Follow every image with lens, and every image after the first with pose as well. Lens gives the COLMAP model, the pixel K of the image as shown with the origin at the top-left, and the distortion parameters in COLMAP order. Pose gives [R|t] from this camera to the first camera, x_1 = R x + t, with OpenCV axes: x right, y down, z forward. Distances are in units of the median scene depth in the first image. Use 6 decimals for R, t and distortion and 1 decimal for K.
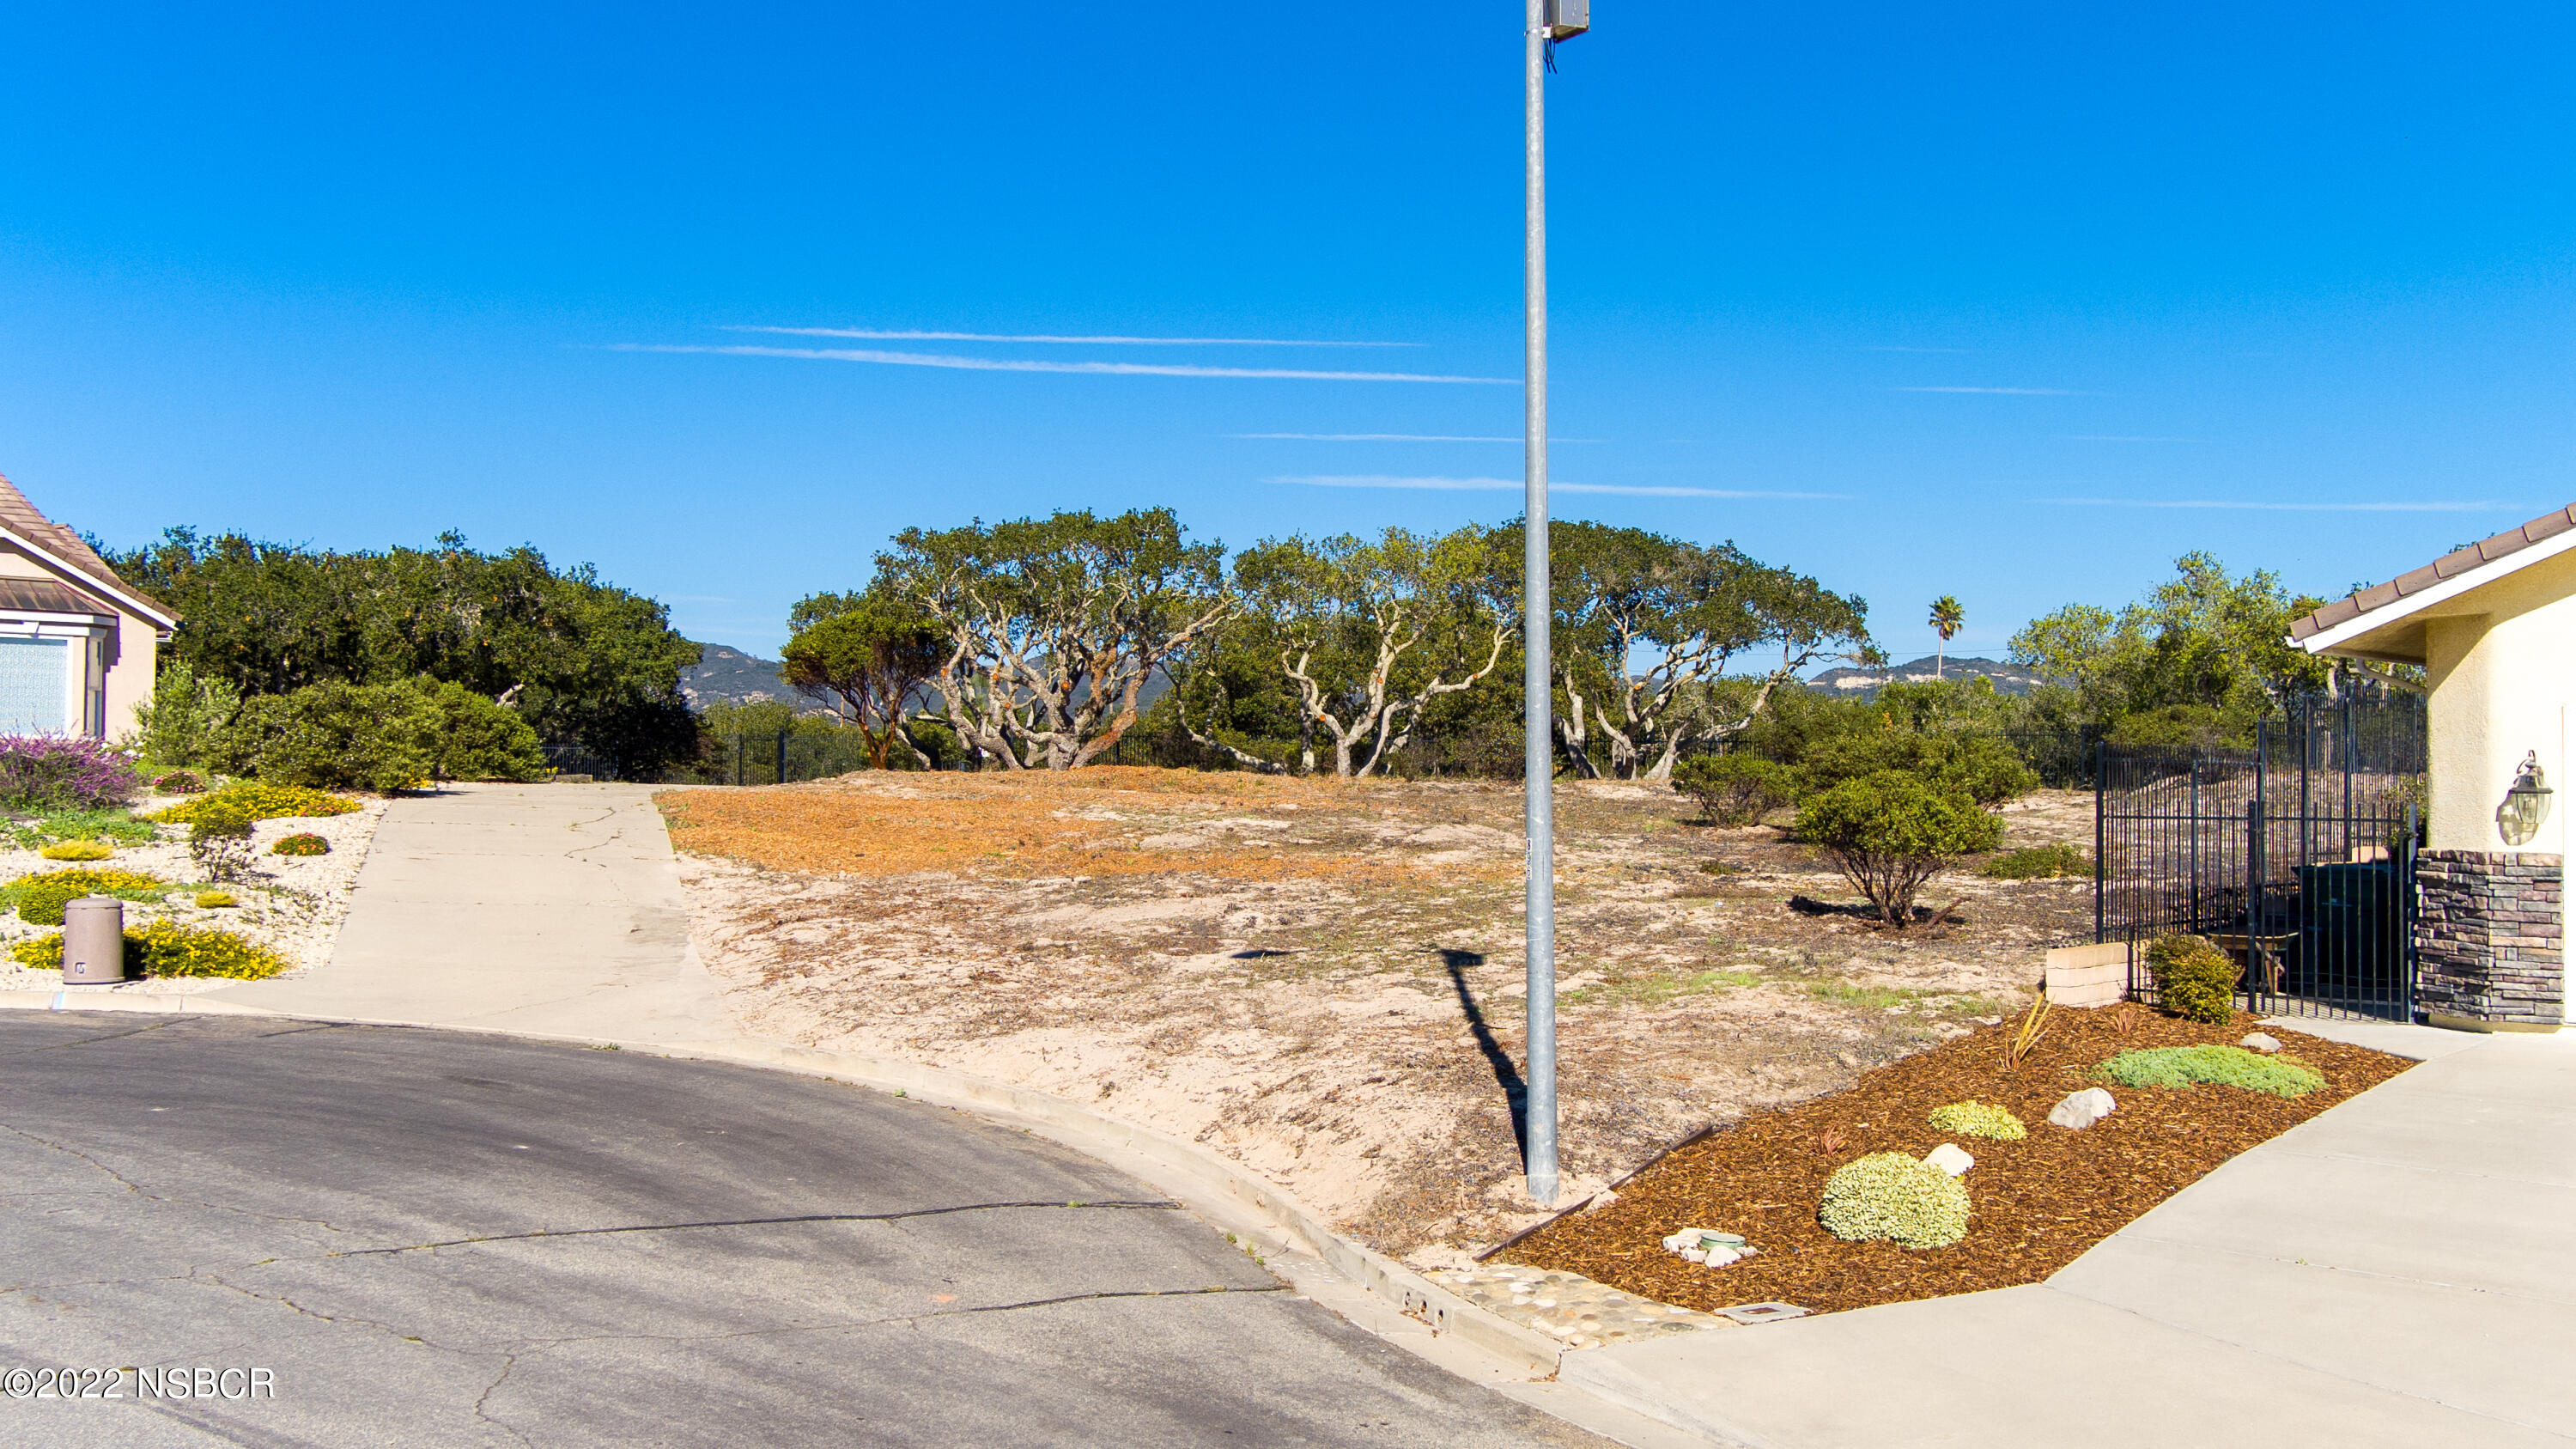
lens RADIAL K [[2957.7, 0, 1285.8], [0, 2957.7, 725.6], [0, 0, 1]] dist [0.162562, 0.075728]
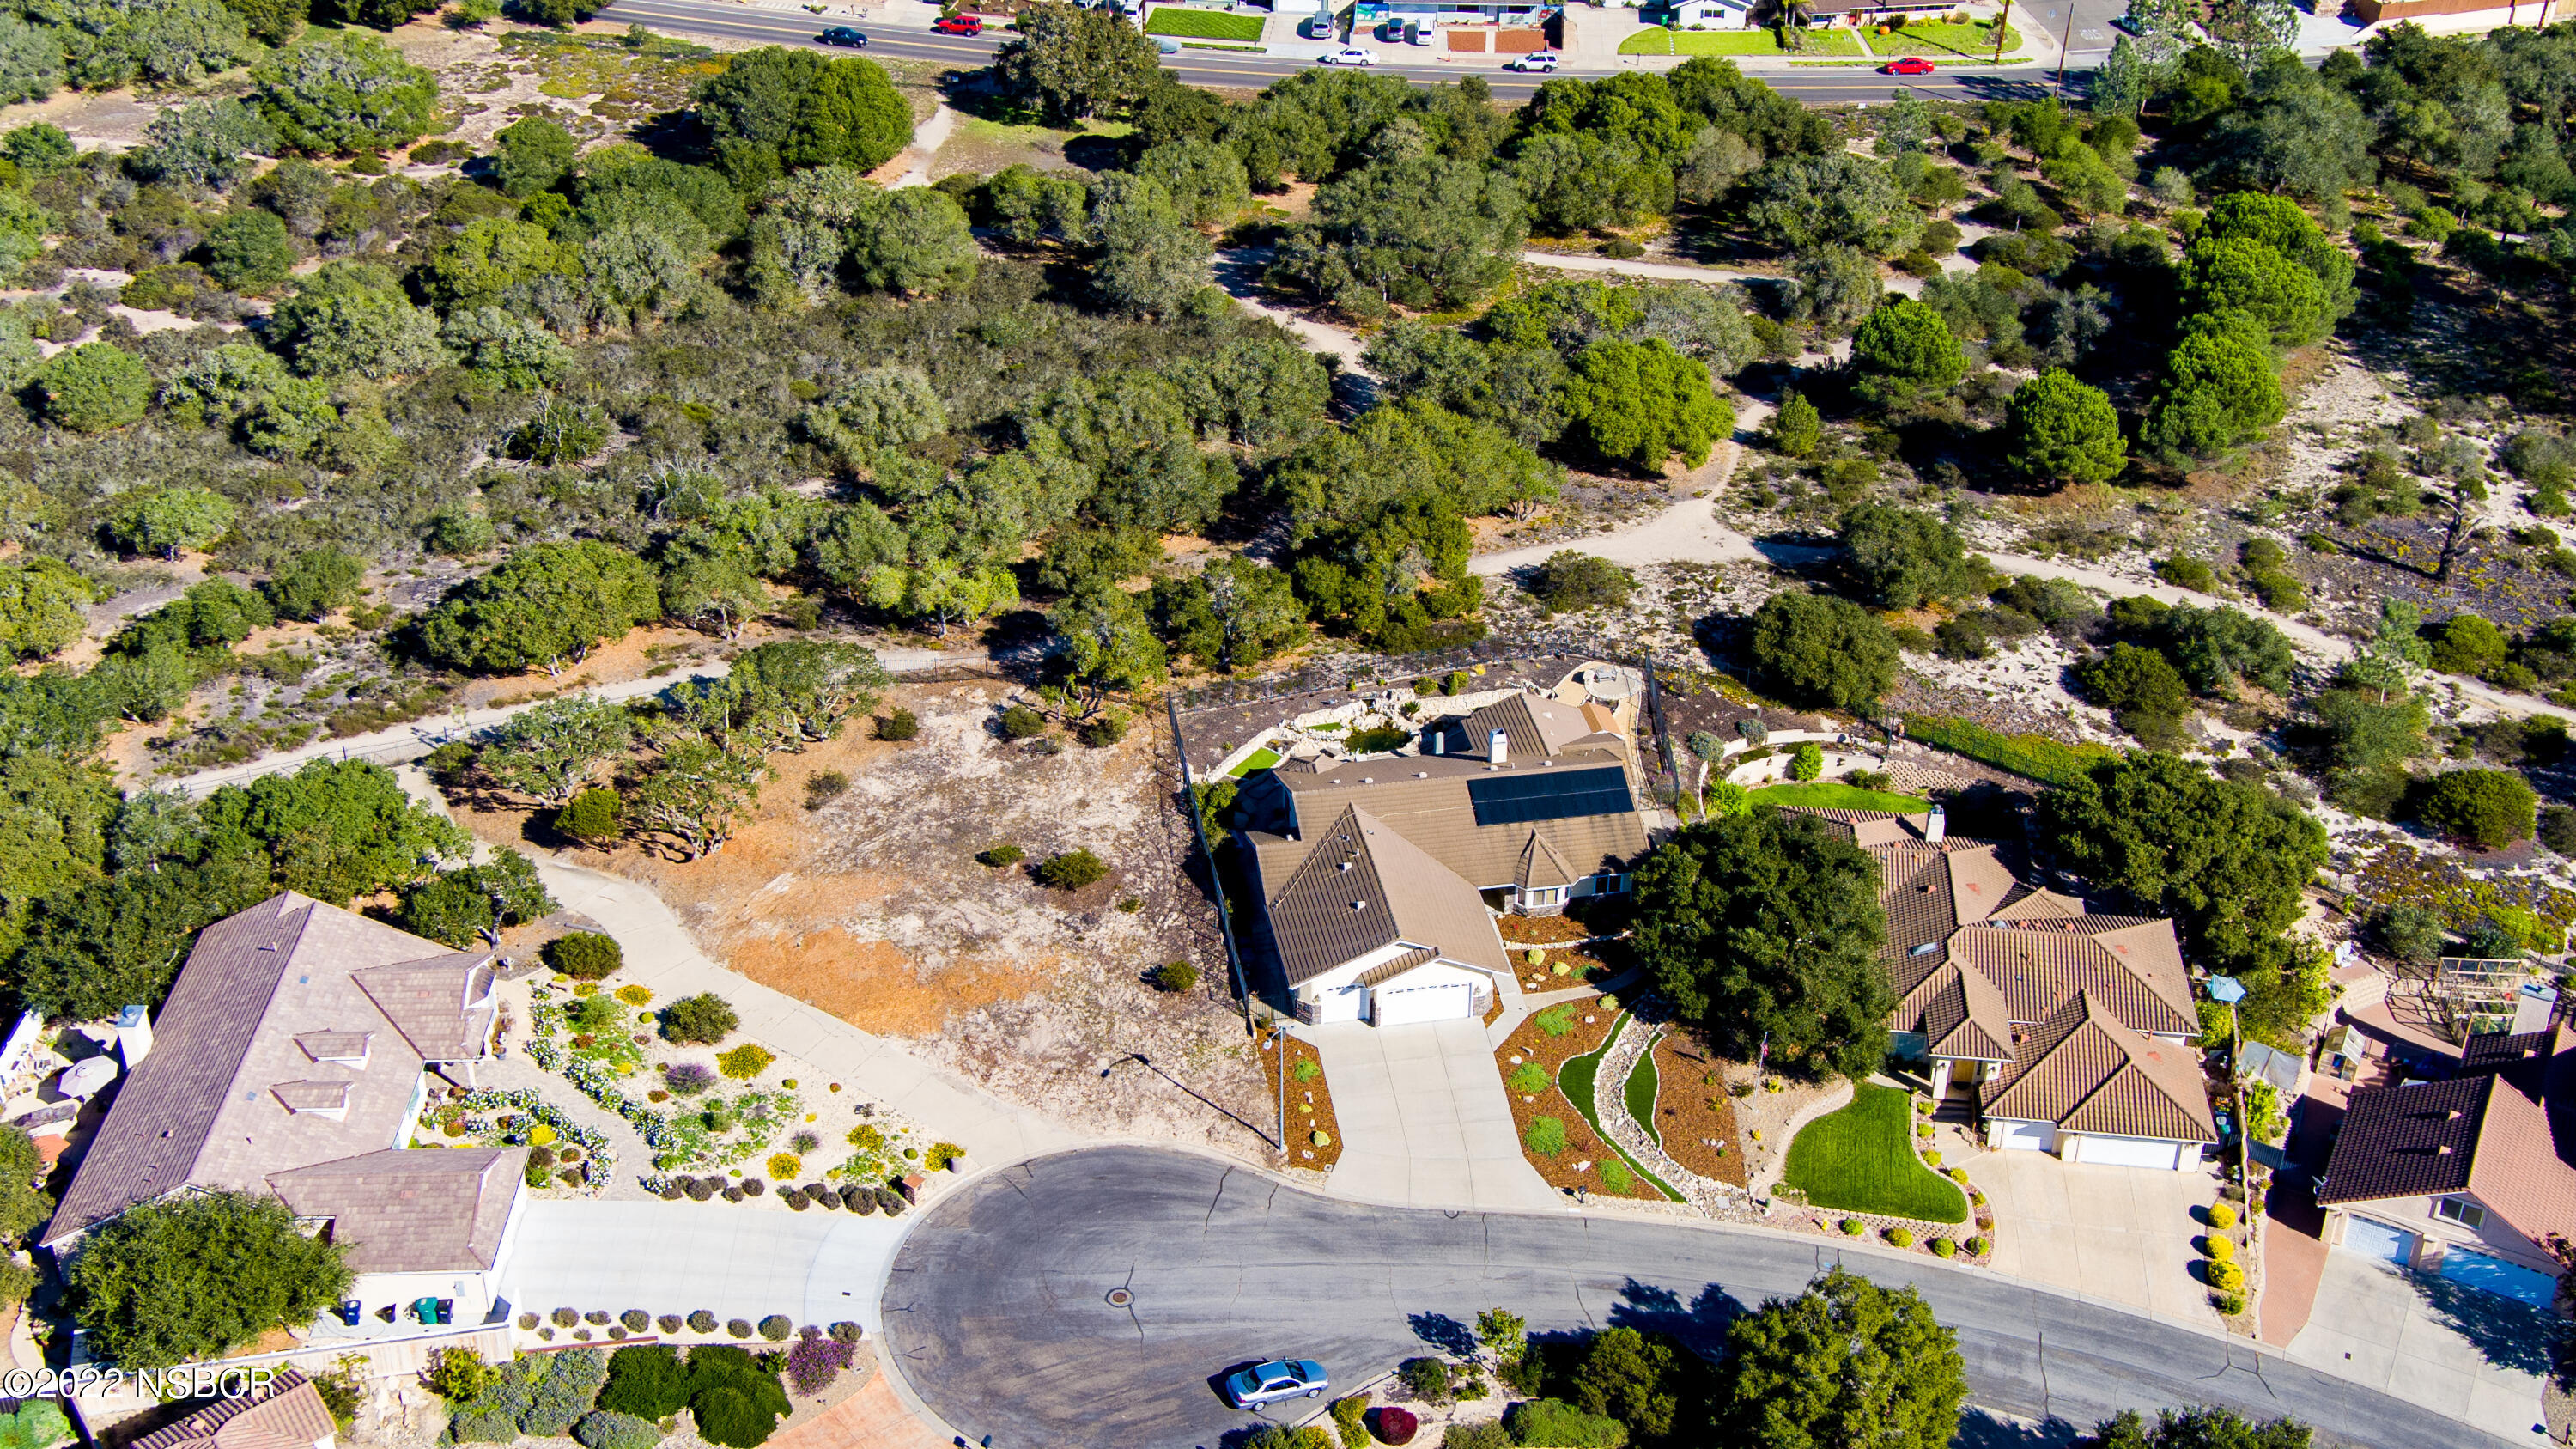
lens RADIAL K [[2957.7, 0, 1285.8], [0, 2957.7, 725.6], [0, 0, 1]] dist [0.162562, 0.075728]
pose [[0.694650, -0.388172, 0.605627, -1.876544], [-0.012005, 0.835538, 0.549301, -2.264720], [-0.719248, -0.388842, 0.575746, -1.388034]]
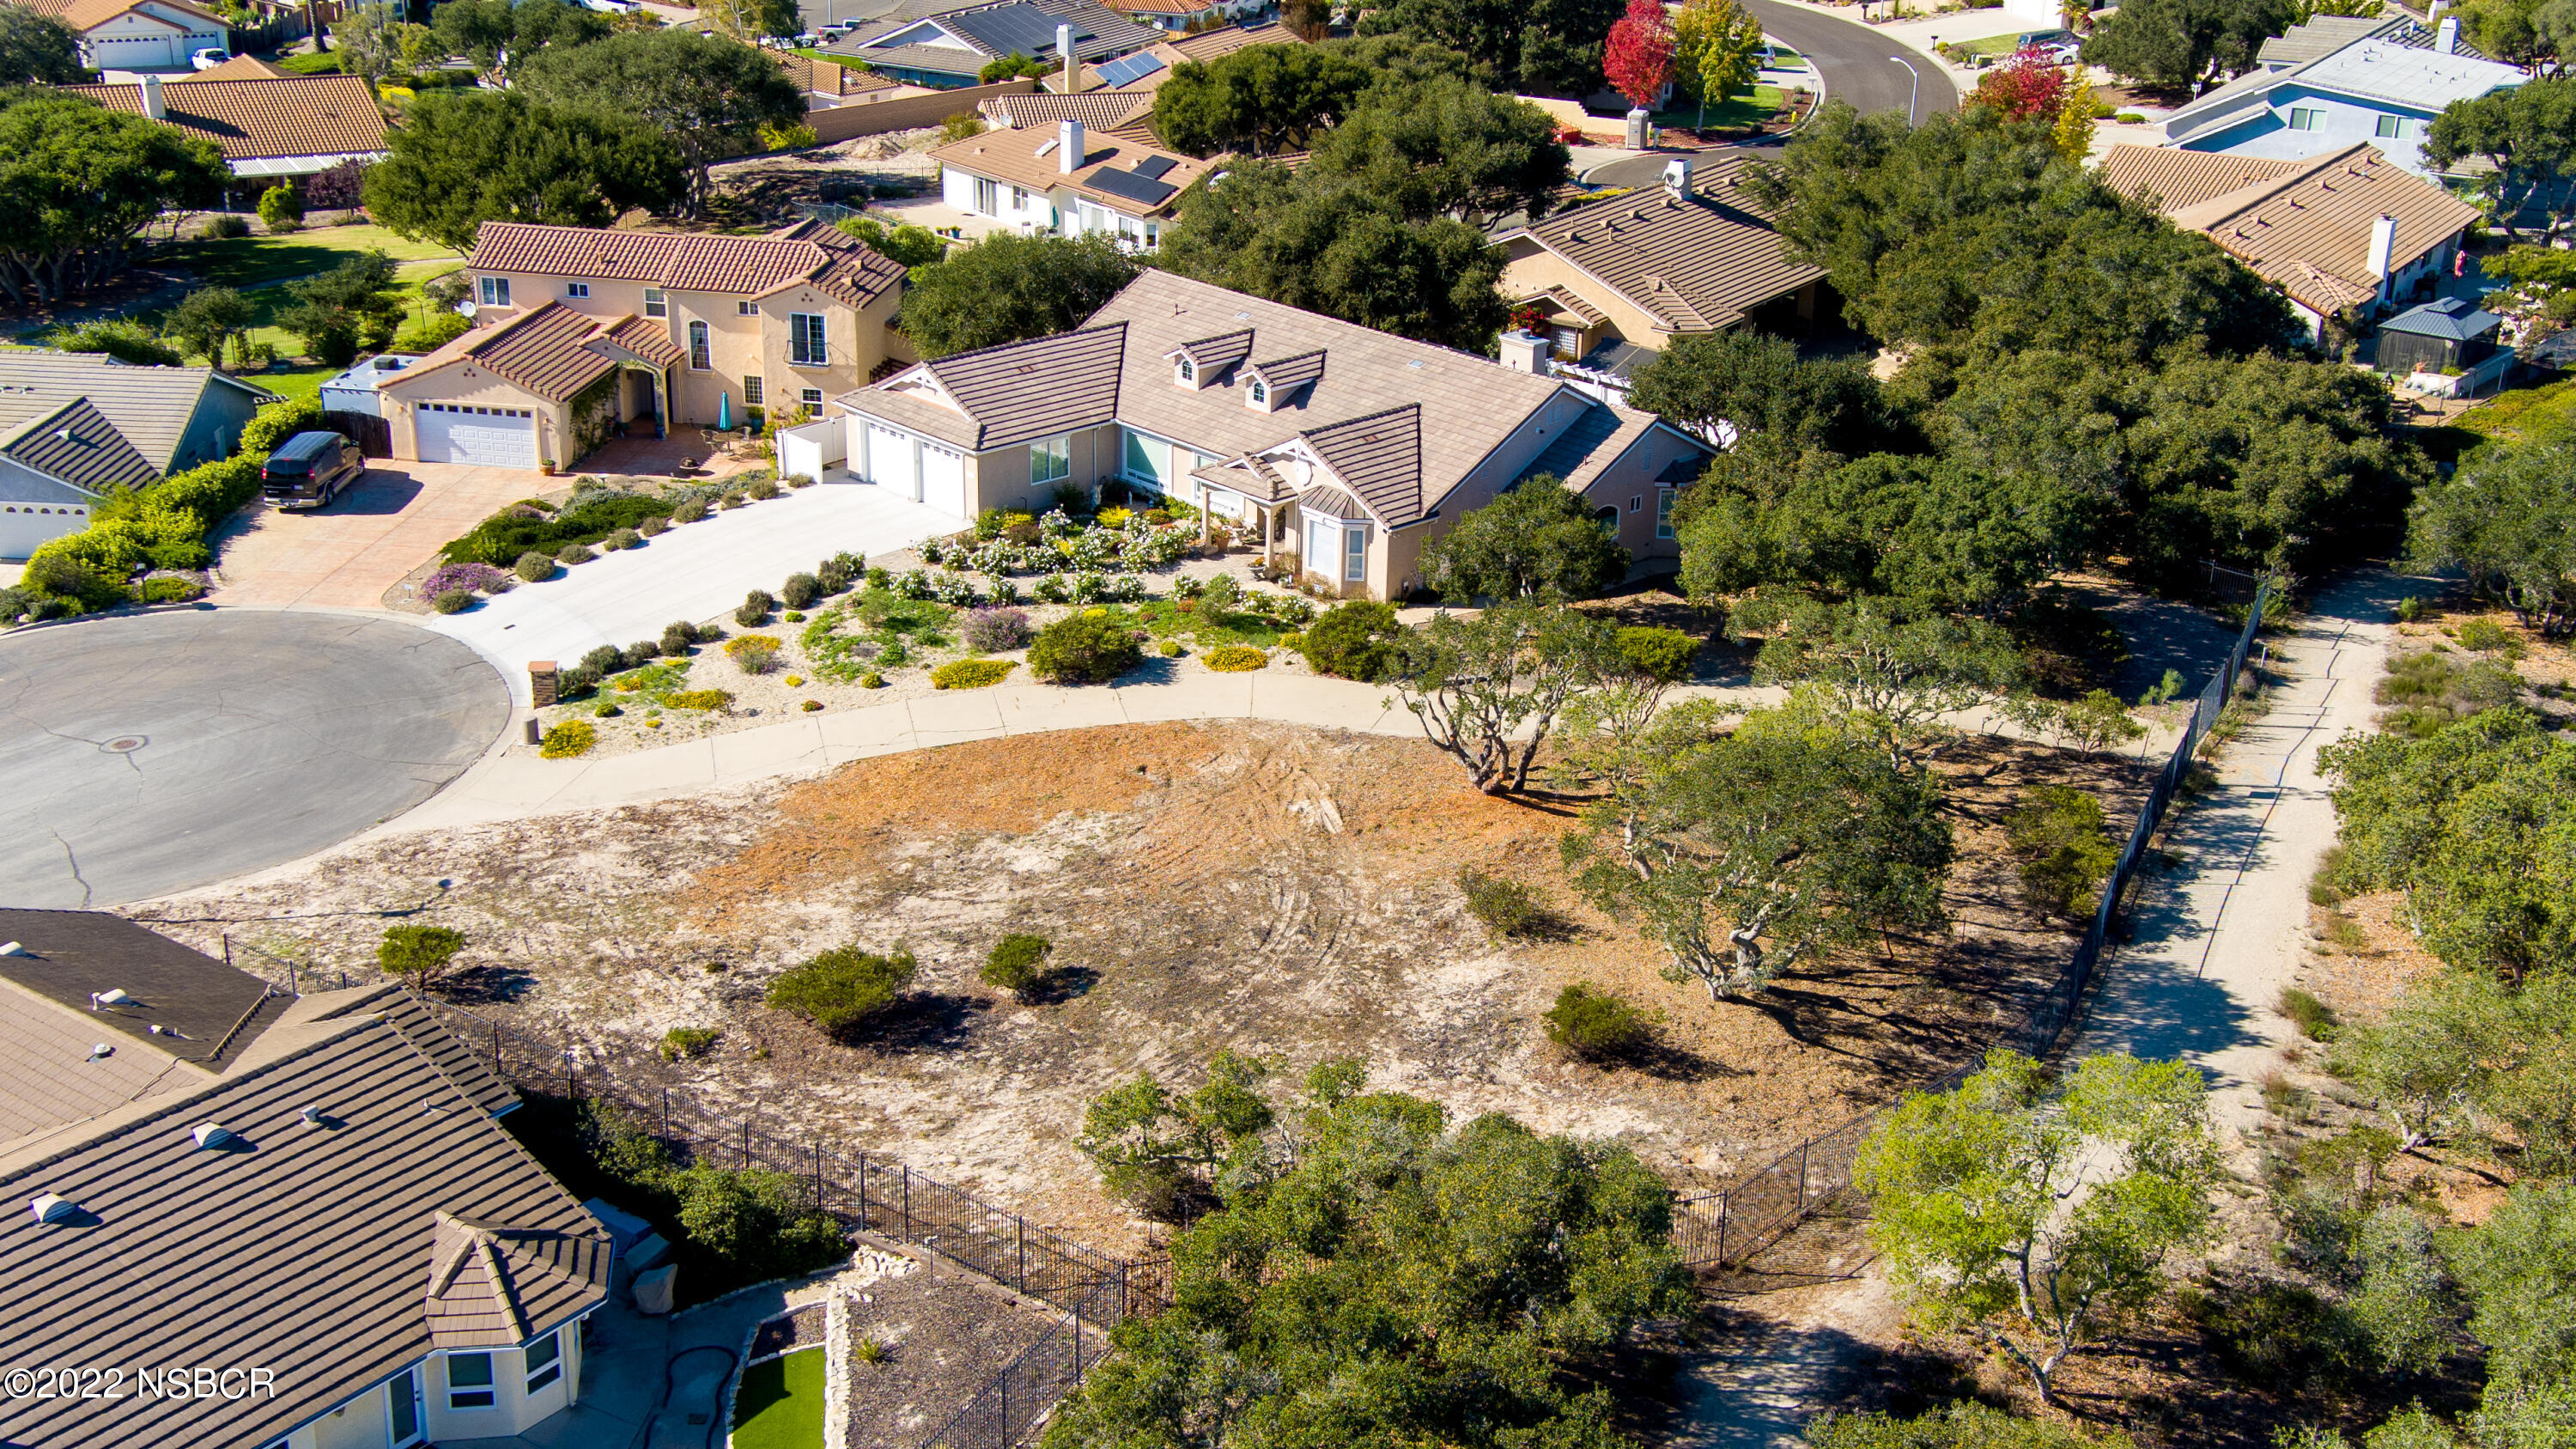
lens RADIAL K [[2957.7, 0, 1285.8], [0, 2957.7, 725.6], [0, 0, 1]] dist [0.162562, 0.075728]
pose [[-0.022918, 0.361549, -0.932071, 1.682481], [-0.005887, 0.932251, 0.361764, -0.716569], [0.999720, 0.013778, -0.019237, 1.234169]]
